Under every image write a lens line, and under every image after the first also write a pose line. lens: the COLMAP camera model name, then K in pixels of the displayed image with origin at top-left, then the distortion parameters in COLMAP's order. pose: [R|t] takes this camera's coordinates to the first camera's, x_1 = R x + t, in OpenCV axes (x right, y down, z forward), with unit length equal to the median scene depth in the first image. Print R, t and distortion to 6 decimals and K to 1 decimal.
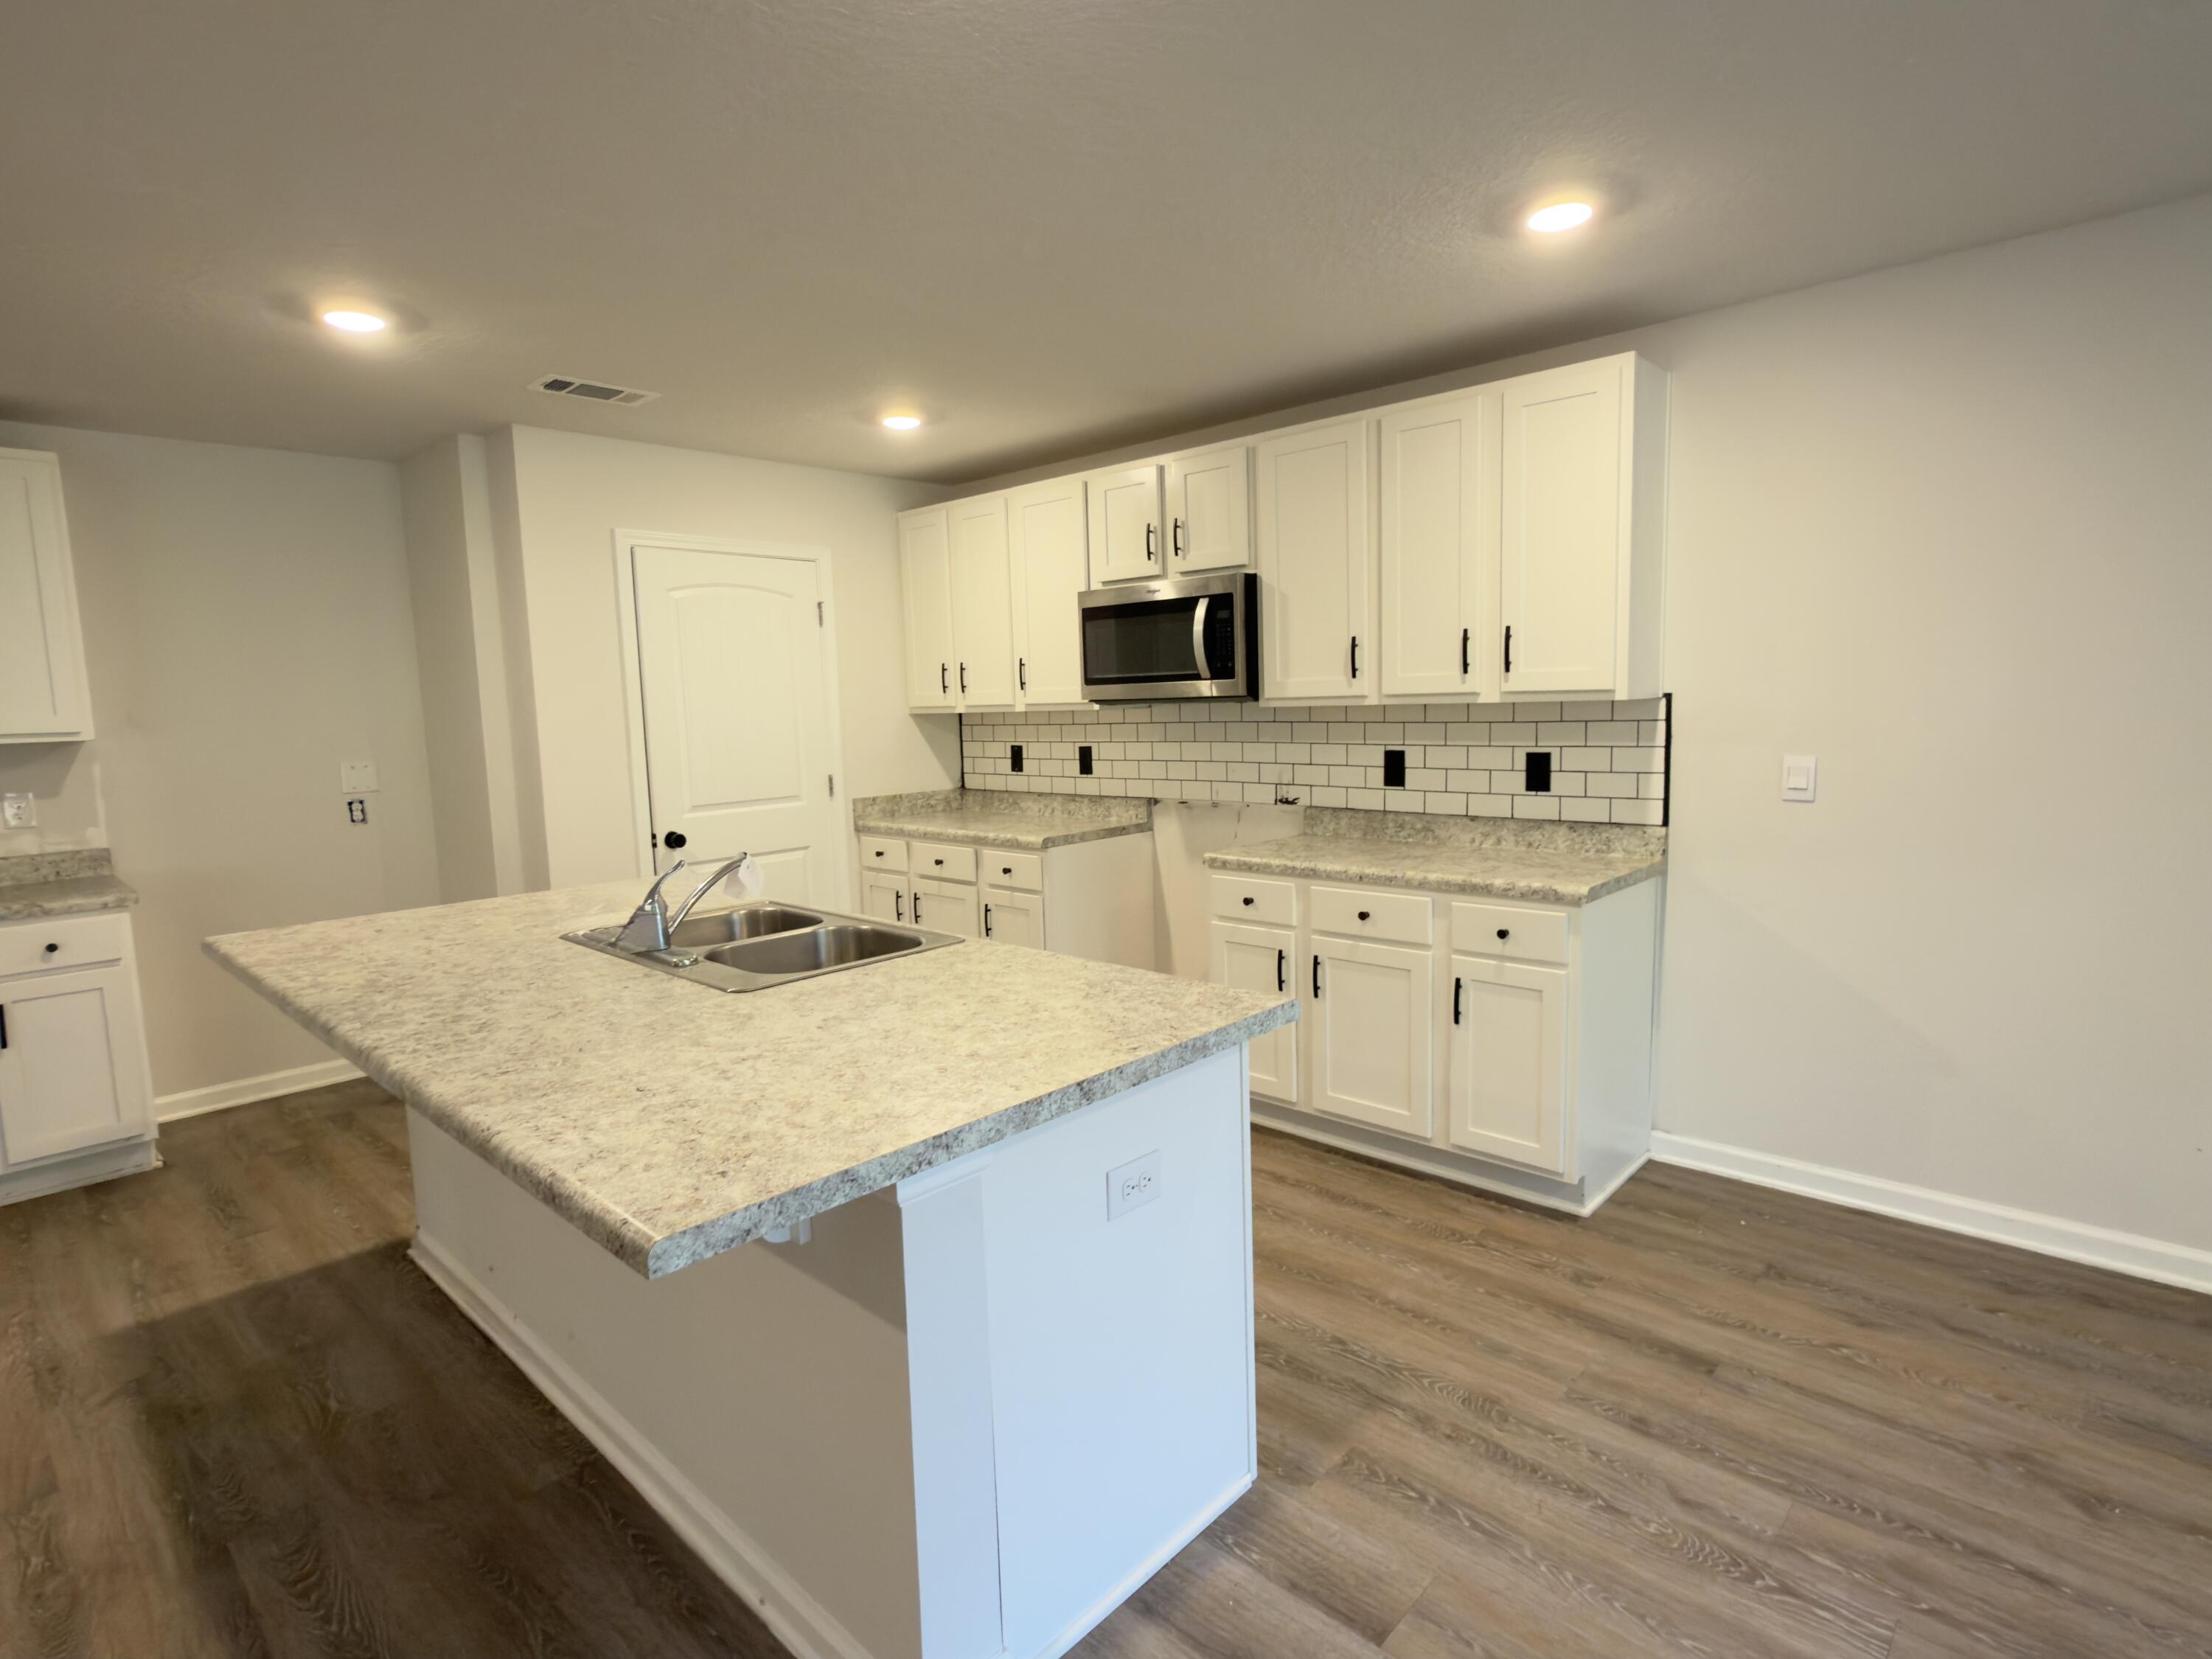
lens RADIAL K [[1130.6, 0, 1106.0], [0, 1130.6, 829.5], [0, 0, 1]] dist [0.000658, 0.000236]
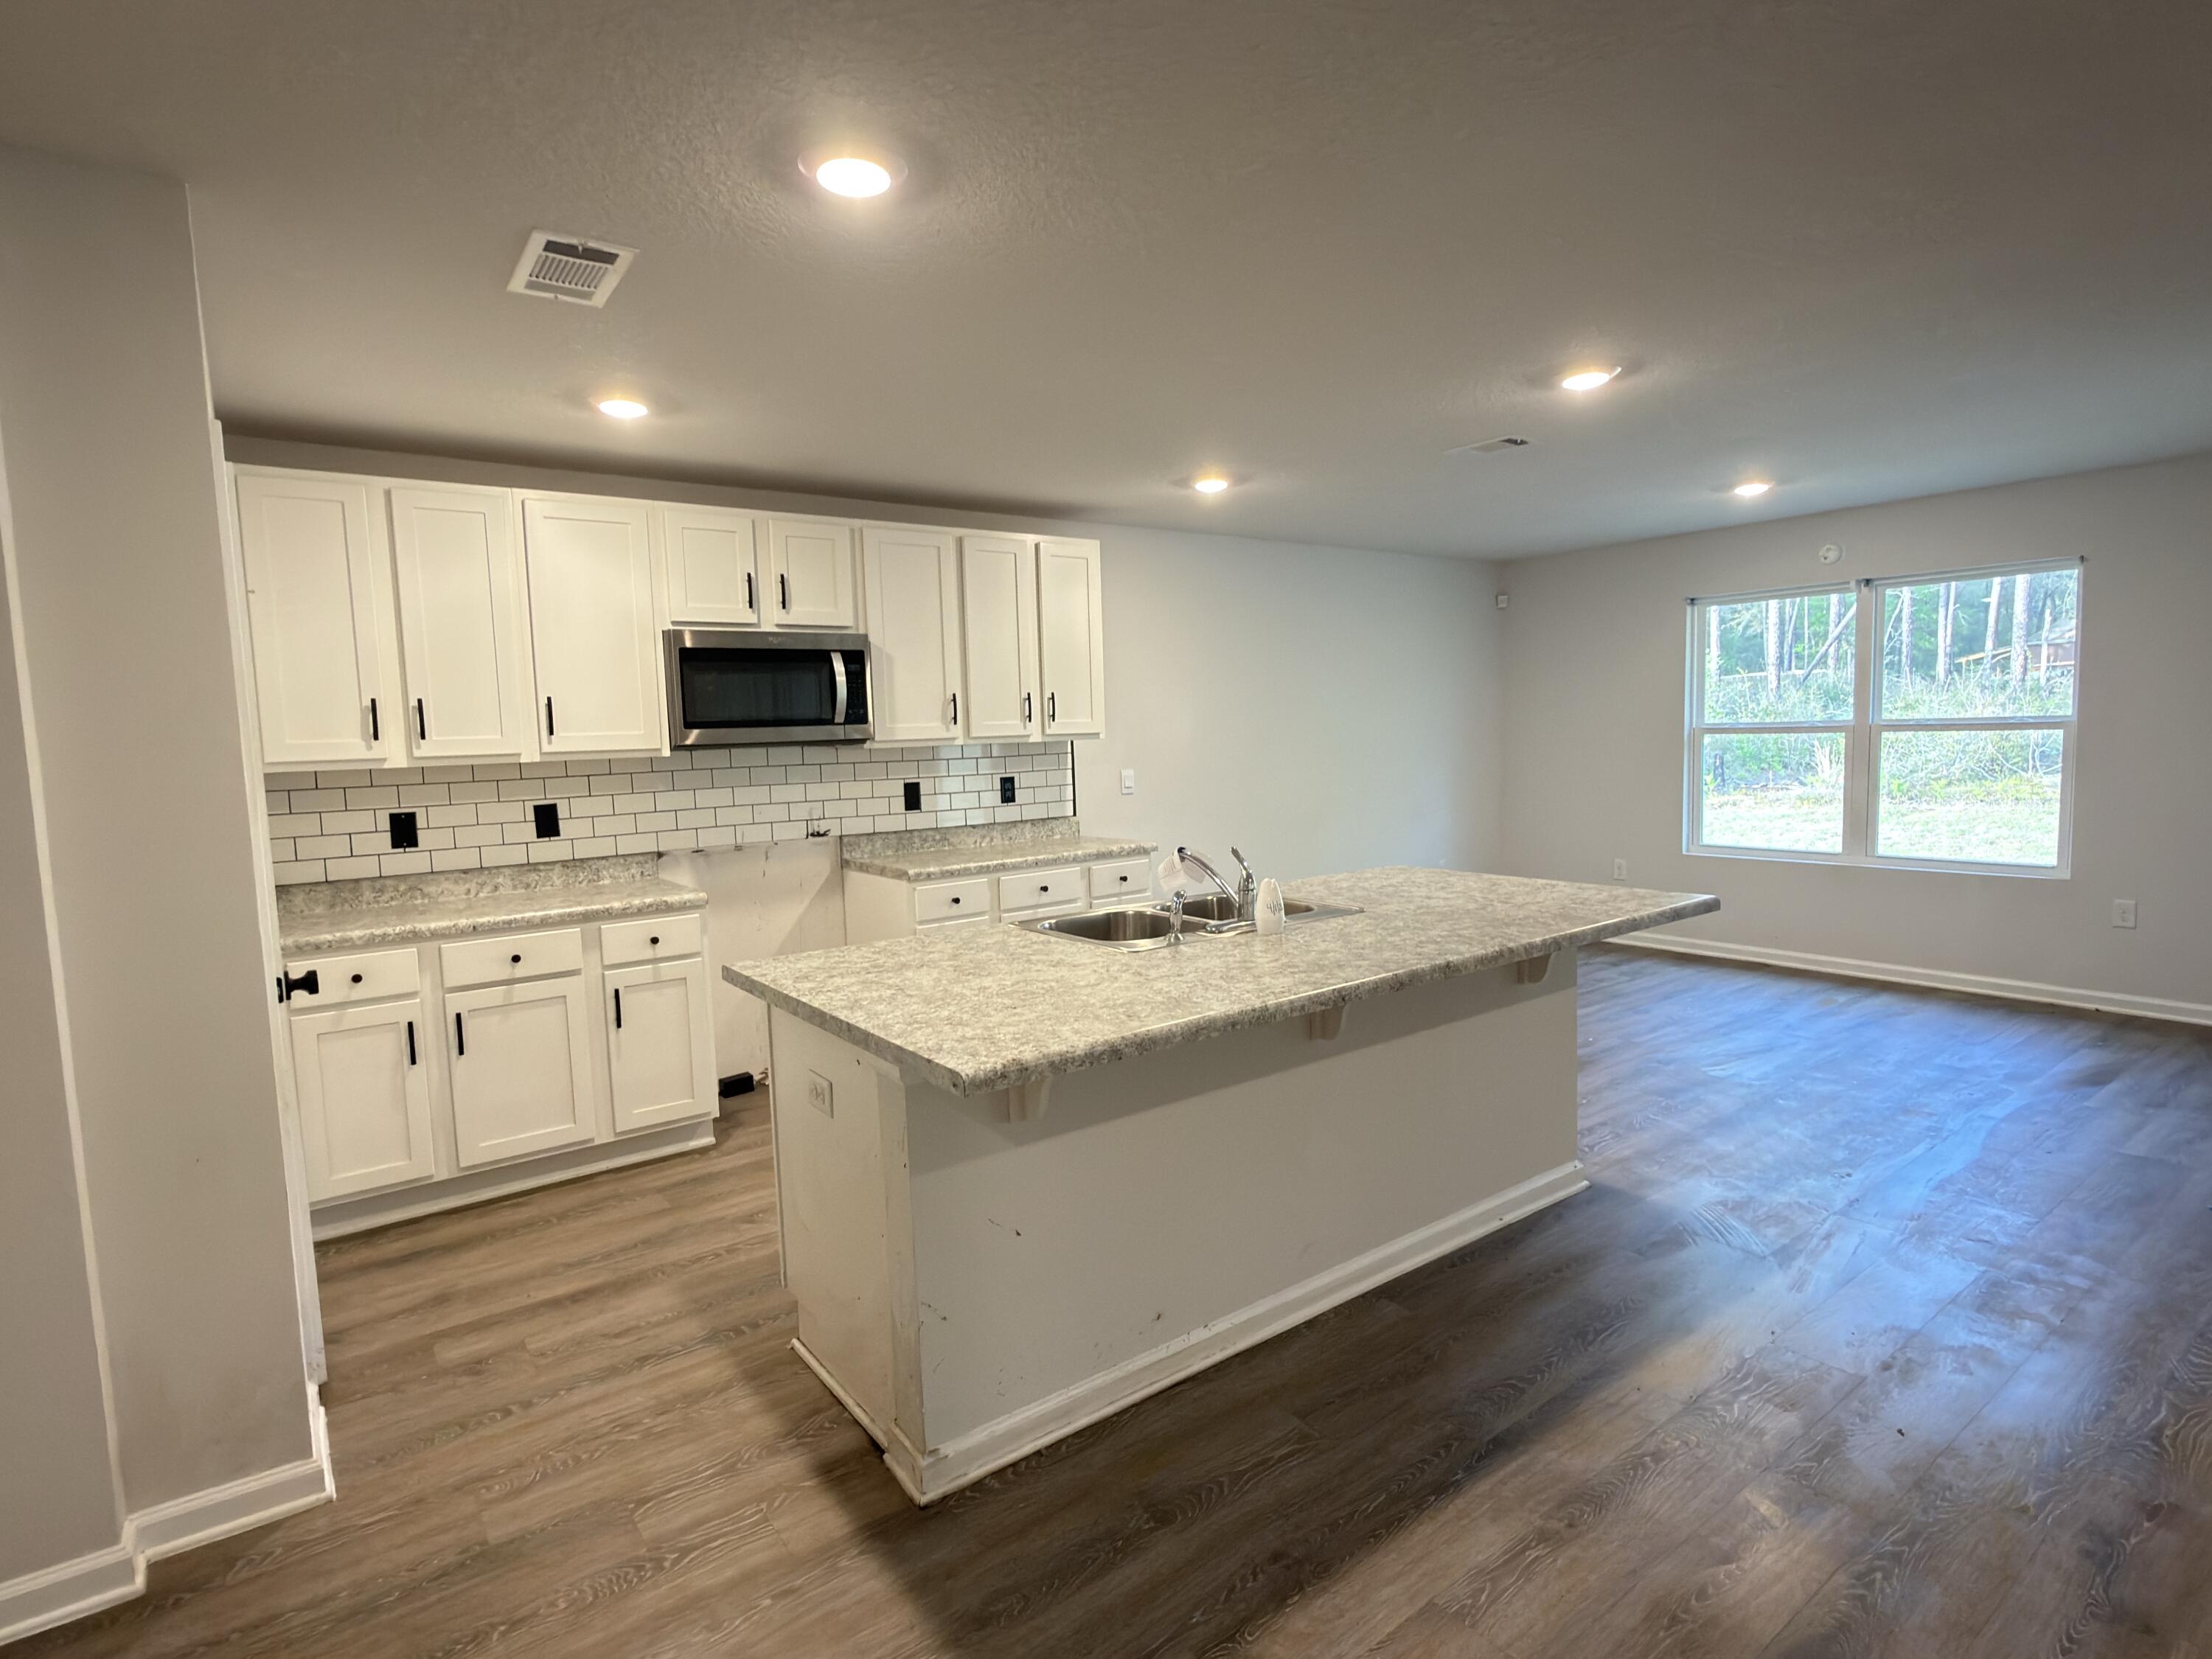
lens RADIAL K [[1130.6, 0, 1106.0], [0, 1130.6, 829.5], [0, 0, 1]] dist [0.000658, 0.000236]
pose [[0.178196, -0.066118, 0.981771, -1.004916], [0.140854, 0.989179, 0.041051, -0.039677], [-0.973862, 0.130972, 0.185581, 0.566967]]
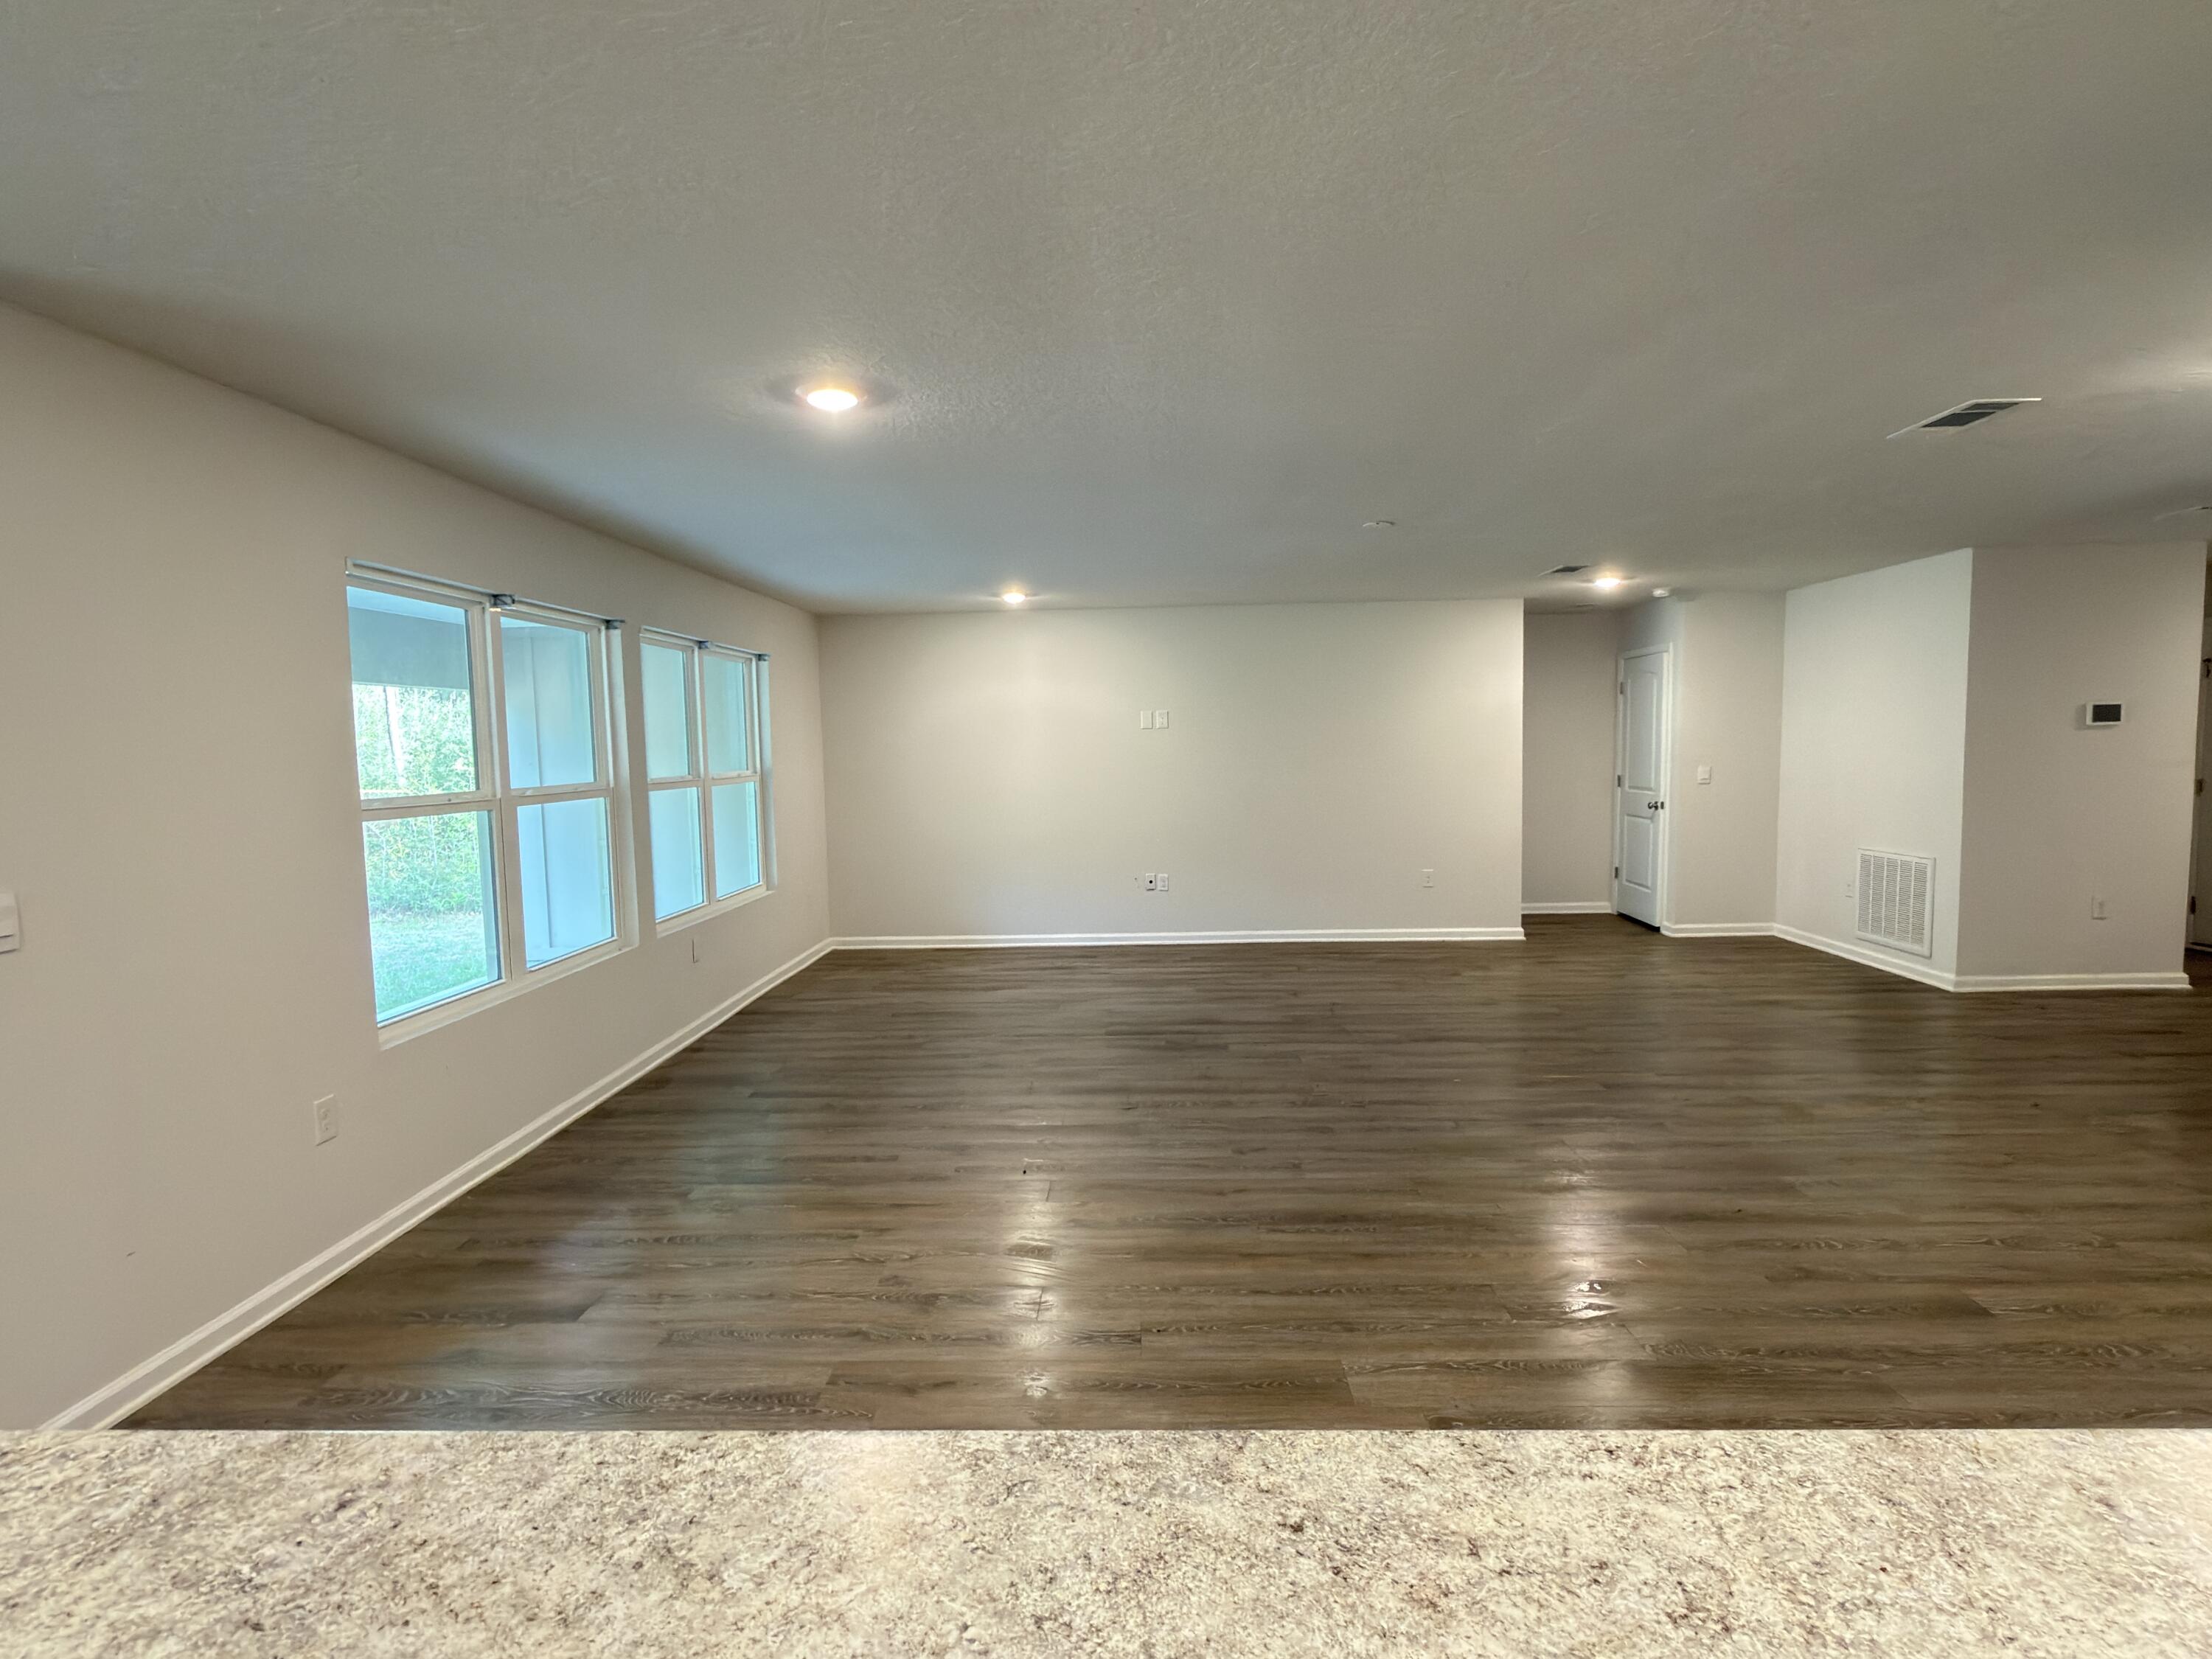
lens RADIAL K [[1130.6, 0, 1106.0], [0, 1130.6, 829.5], [0, 0, 1]] dist [0.000658, 0.000236]
pose [[-0.749176, 0.093660, -0.655715, -0.207444], [-0.036001, 0.982731, 0.181503, -0.086562], [0.661391, 0.159584, -0.732867, 0.675697]]
